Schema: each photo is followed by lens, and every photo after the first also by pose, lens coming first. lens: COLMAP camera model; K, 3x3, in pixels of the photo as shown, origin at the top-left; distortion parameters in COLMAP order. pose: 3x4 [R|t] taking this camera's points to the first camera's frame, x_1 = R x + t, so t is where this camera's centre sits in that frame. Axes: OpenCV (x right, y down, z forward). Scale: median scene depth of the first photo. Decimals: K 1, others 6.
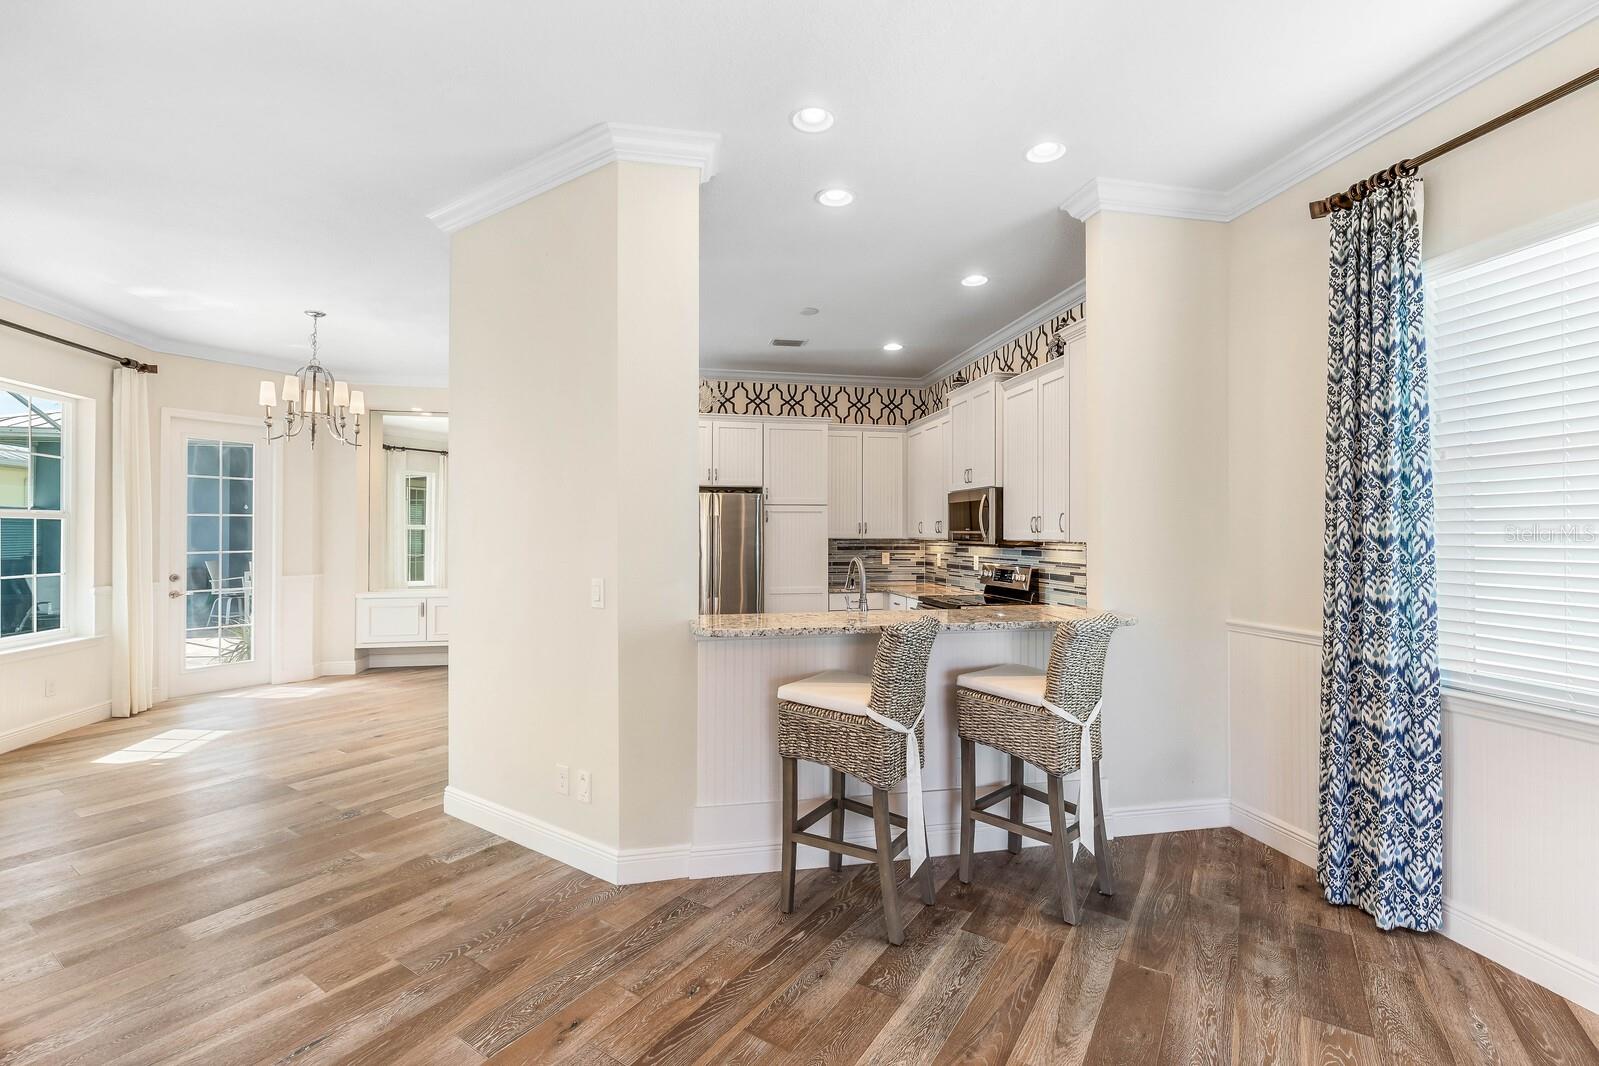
lens RADIAL K [[672.7, 0, 794.7], [0, 672.7, 534.9], [0, 0, 1]] dist [0.000704, 0.000002]
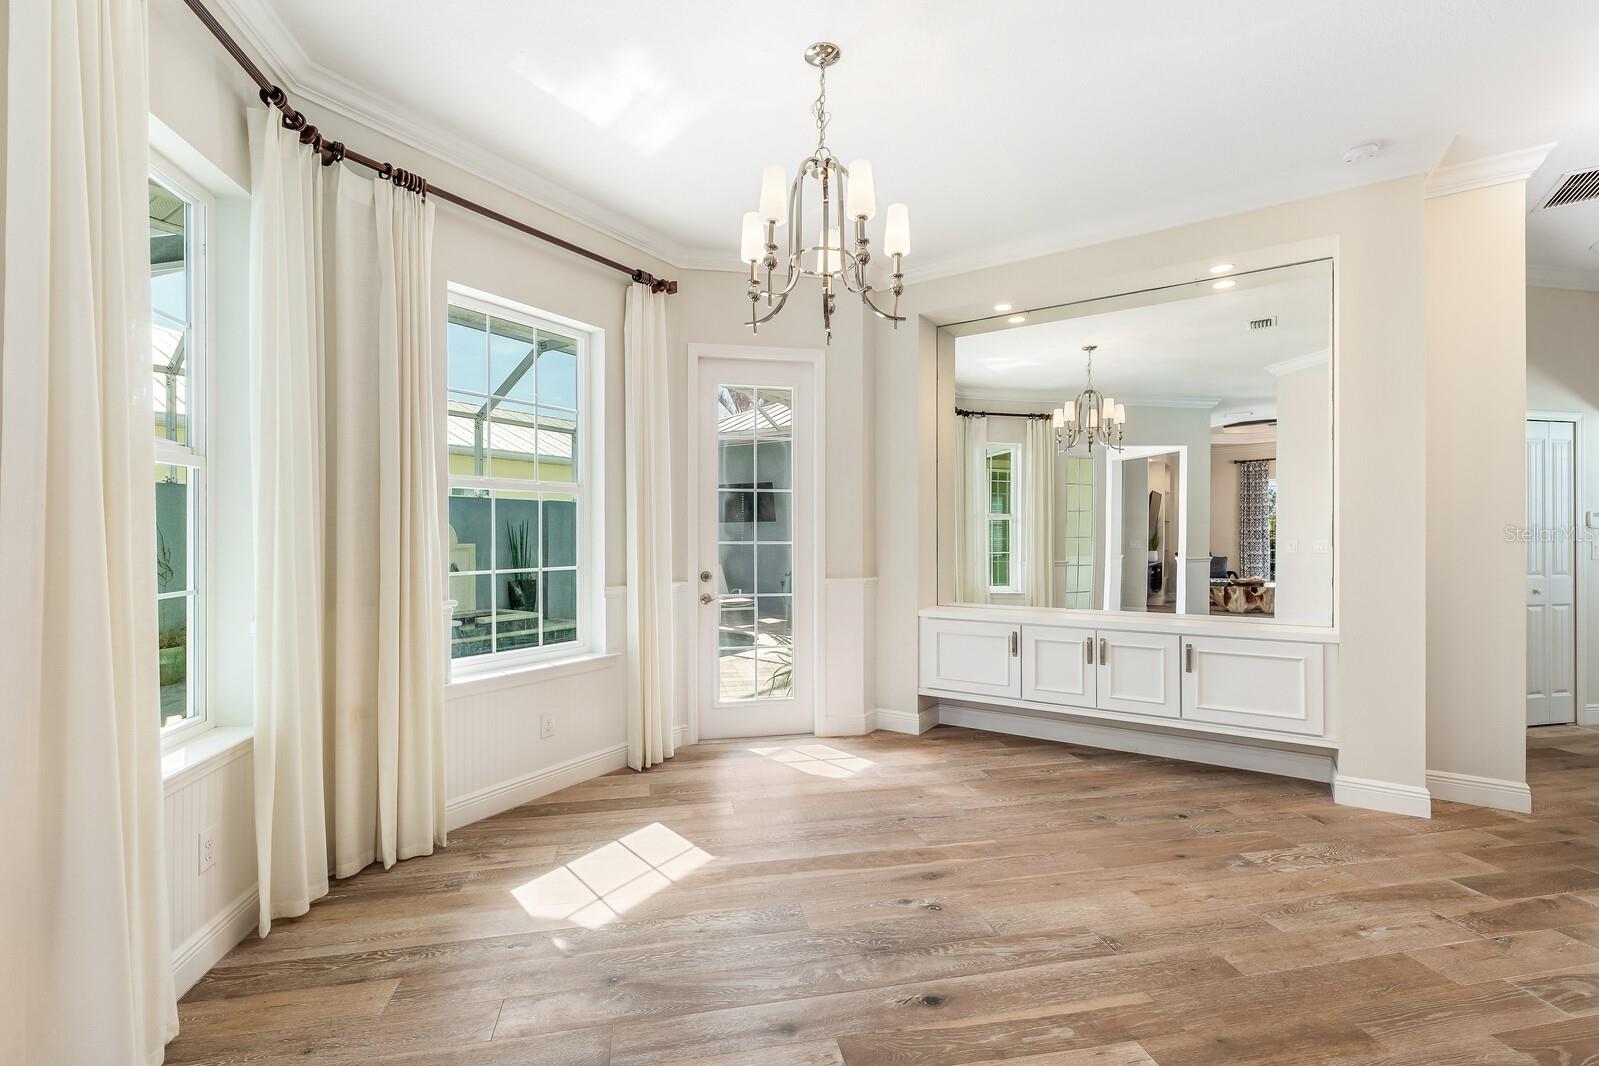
lens RADIAL K [[672.7, 0, 794.7], [0, 672.7, 534.9], [0, 0, 1]] dist [0.000704, 0.000002]
pose [[0.695399, -0.007082, -0.718589, -0.329354], [0.005753, 0.999974, -0.004288, 0.022383], [0.718601, -0.001152, 0.695422, 0.566226]]
